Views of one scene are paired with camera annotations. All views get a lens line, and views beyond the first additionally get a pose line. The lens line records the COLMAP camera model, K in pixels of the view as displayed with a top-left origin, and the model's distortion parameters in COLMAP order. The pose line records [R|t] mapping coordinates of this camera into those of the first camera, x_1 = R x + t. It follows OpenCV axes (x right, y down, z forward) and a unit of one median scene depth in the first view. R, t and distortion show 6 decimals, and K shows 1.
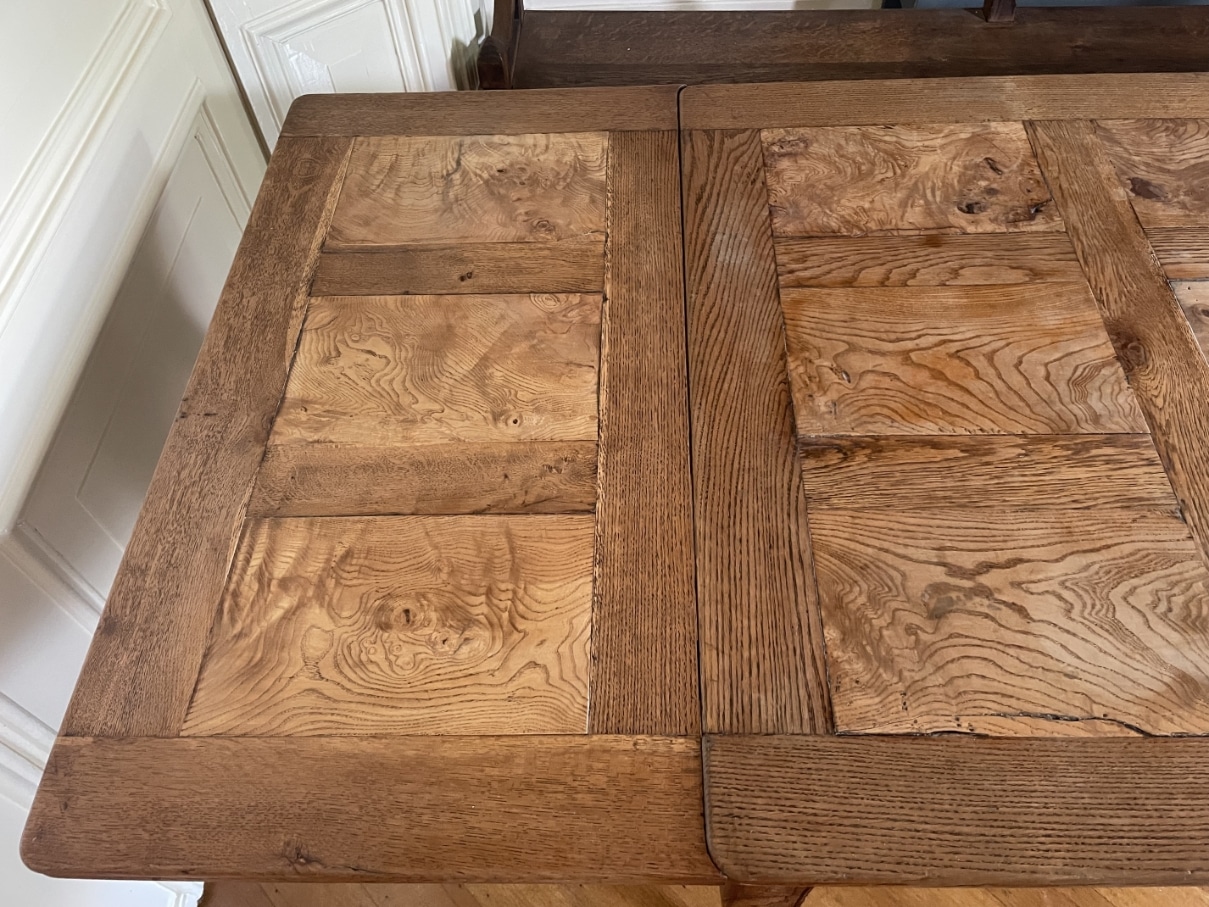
lens RADIAL K [[931.6, 0, 612.6], [0, 931.6, 455.2], [0, 0, 1]] dist [0.087971, -0.131831]
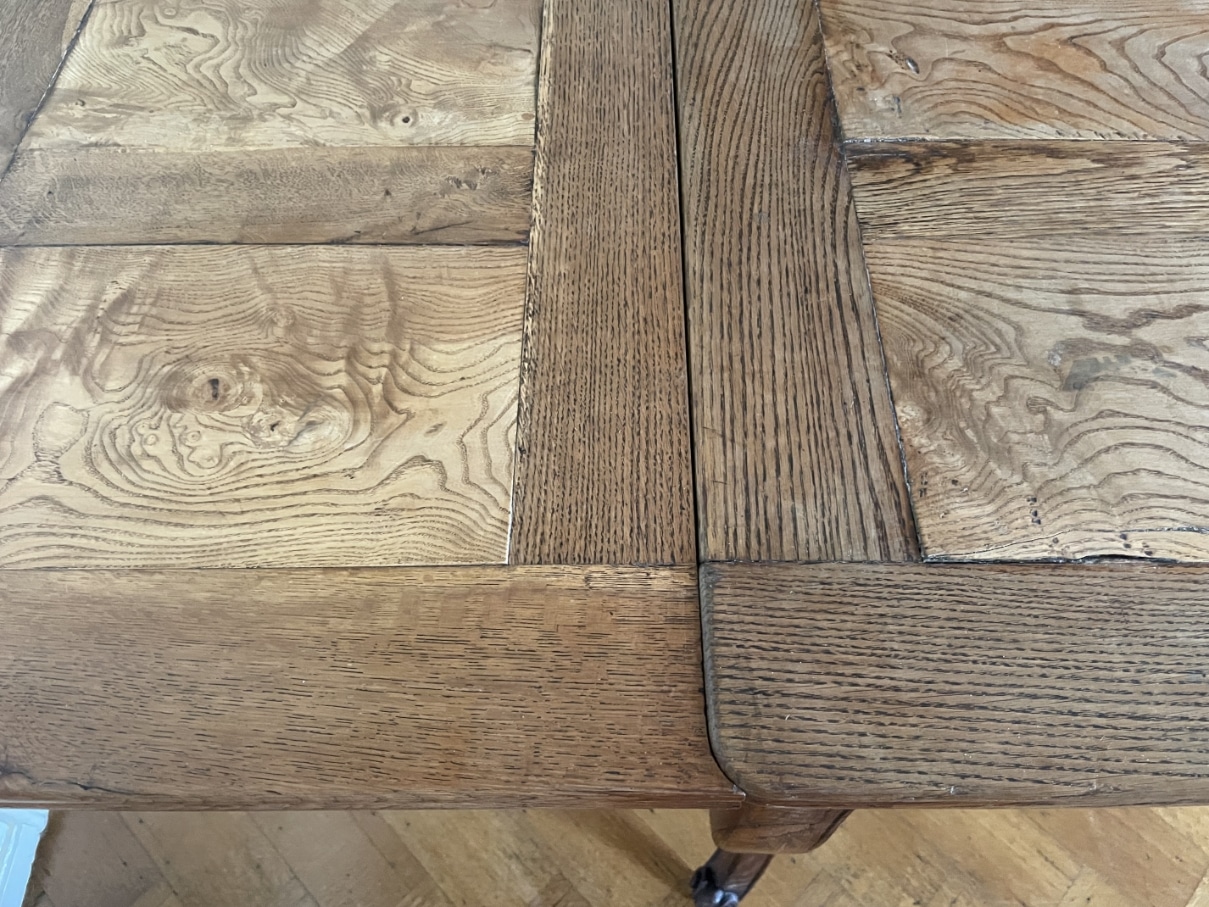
lens RADIAL K [[931.6, 0, 612.3], [0, 931.6, 461.6], [0, 0, 1]] dist [0.087971, -0.131831]
pose [[0.999264, 0.003756, 0.038182, 0.015424], [-0.006554, 0.997280, 0.073410, 0.171155], [-0.037802, -0.073606, 0.996571, 0.375427]]
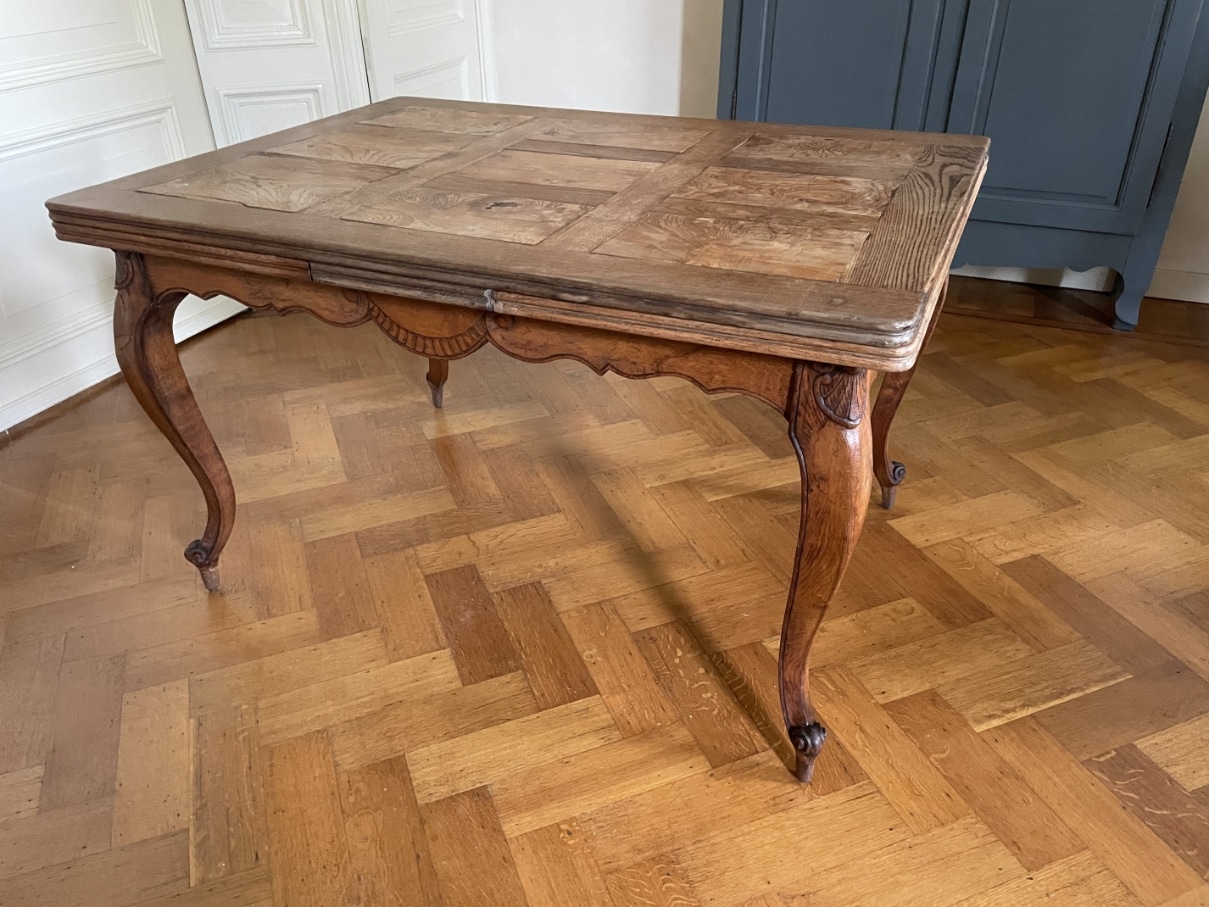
lens RADIAL K [[931.6, 0, 607.5], [0, 931.6, 456.3], [0, 0, 1]] dist [0.087971, -0.131831]
pose [[0.919041, 0.219811, -0.327179, 1.833164], [-0.326875, 0.888881, -0.321004, 1.040576], [0.220263, 0.401962, 0.888769, -0.375905]]
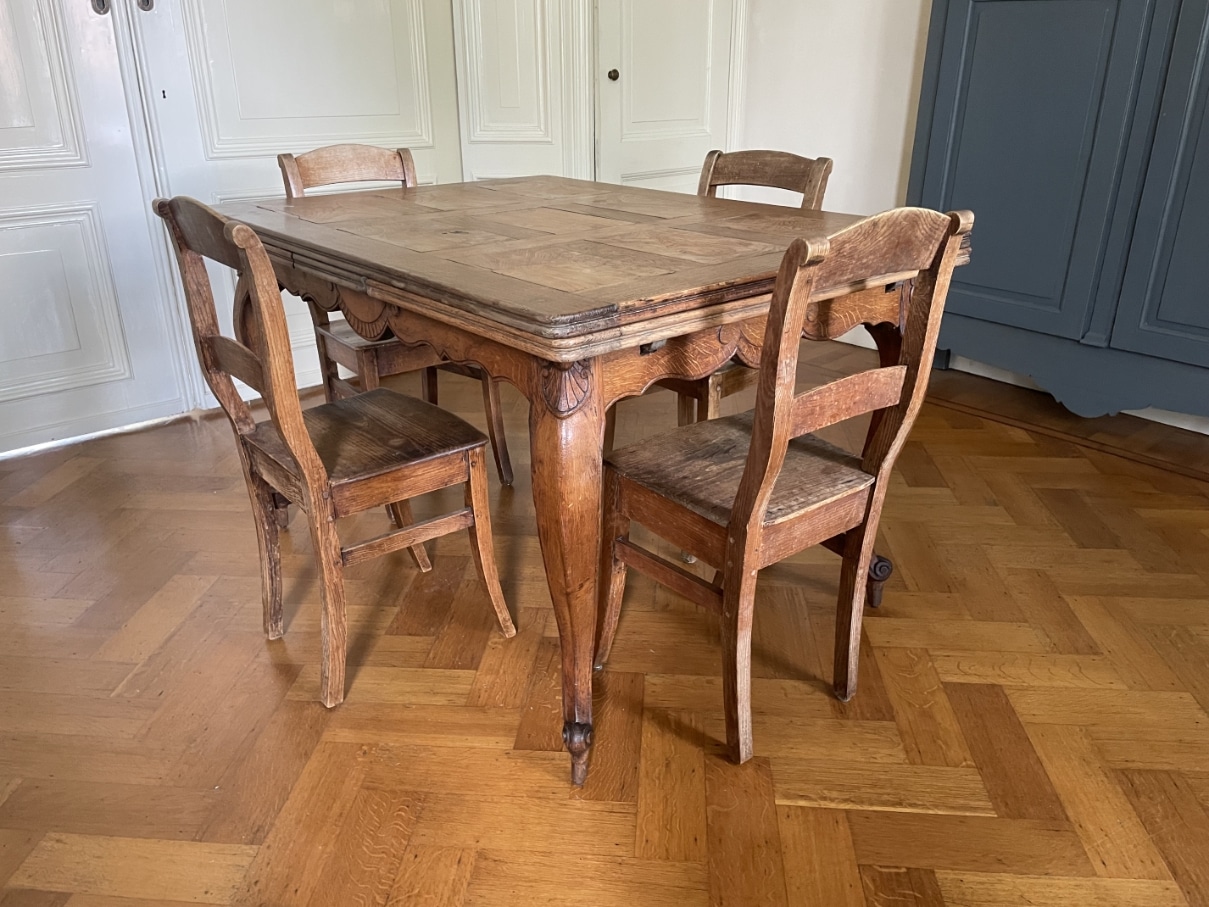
lens RADIAL K [[931.6, 0, 608.6], [0, 931.6, 449.0], [0, 0, 1]] dist [0.087971, -0.131831]
pose [[0.655110, 0.317851, -0.685421, 3.146460], [-0.617562, 0.747904, -0.243427, 0.800658], [0.435256, 0.582761, 0.686252, -0.104577]]
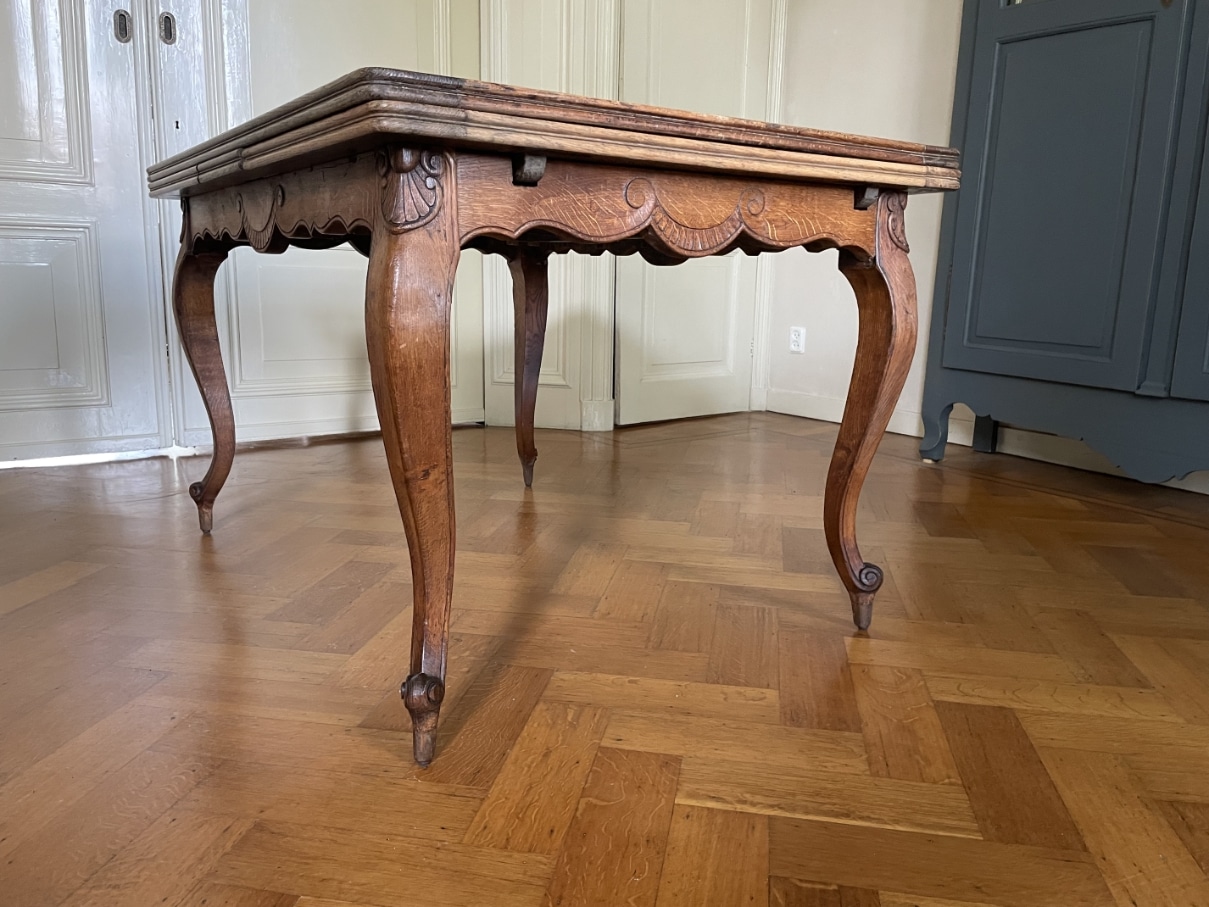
lens RADIAL K [[931.6, 0, 614.1], [0, 931.6, 447.9], [0, 0, 1]] dist [0.087971, -0.131831]
pose [[0.580294, 0.200194, -0.789418, 3.235709], [-0.676926, 0.657496, -0.330863, 0.842287], [0.452802, 0.726375, 0.517058, 0.615365]]
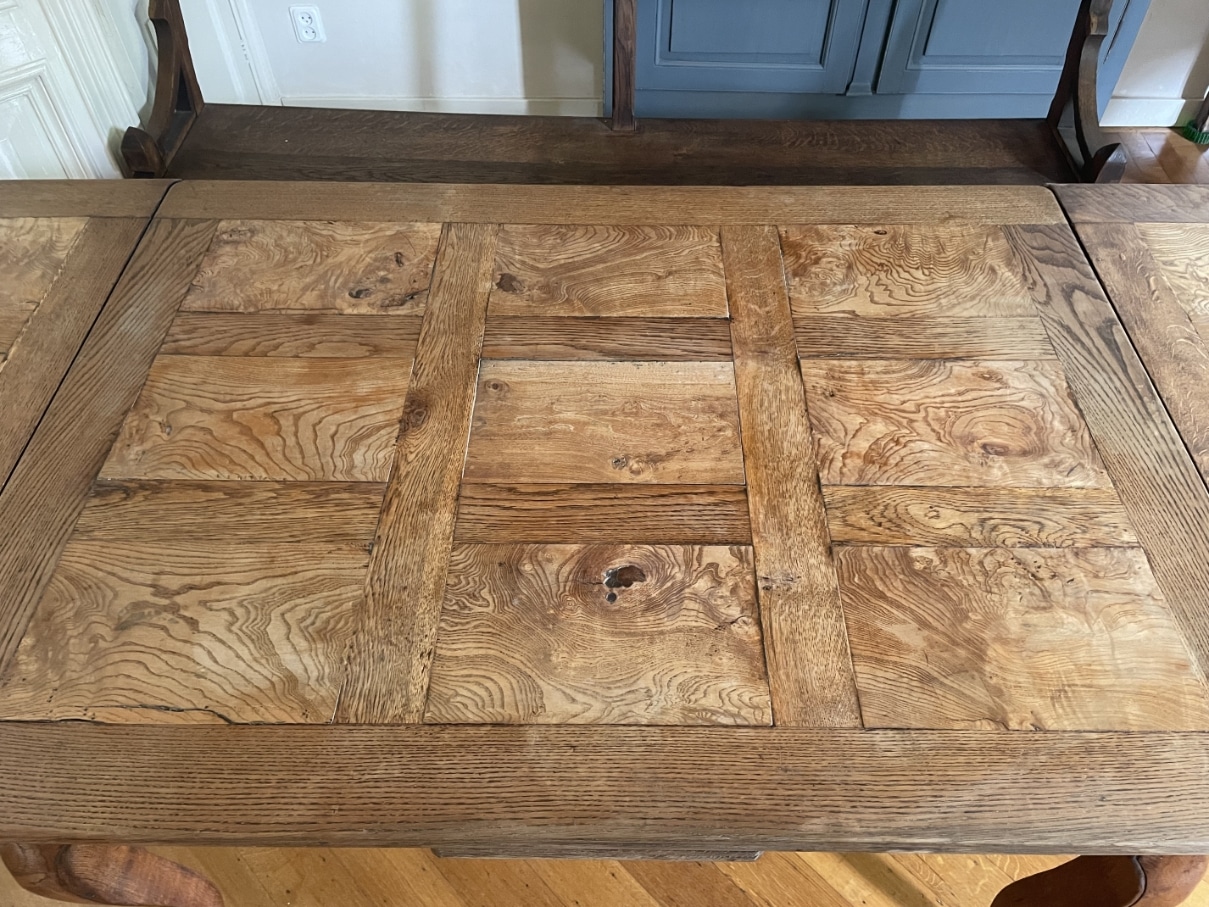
lens RADIAL K [[931.6, 0, 617.3], [0, 931.6, 452.6], [0, 0, 1]] dist [0.087971, -0.131831]
pose [[0.999108, 0.022084, 0.035988, 0.897012], [-0.019423, 0.997167, -0.072667, 0.022561], [-0.037491, 0.071903, 0.996707, -0.234872]]
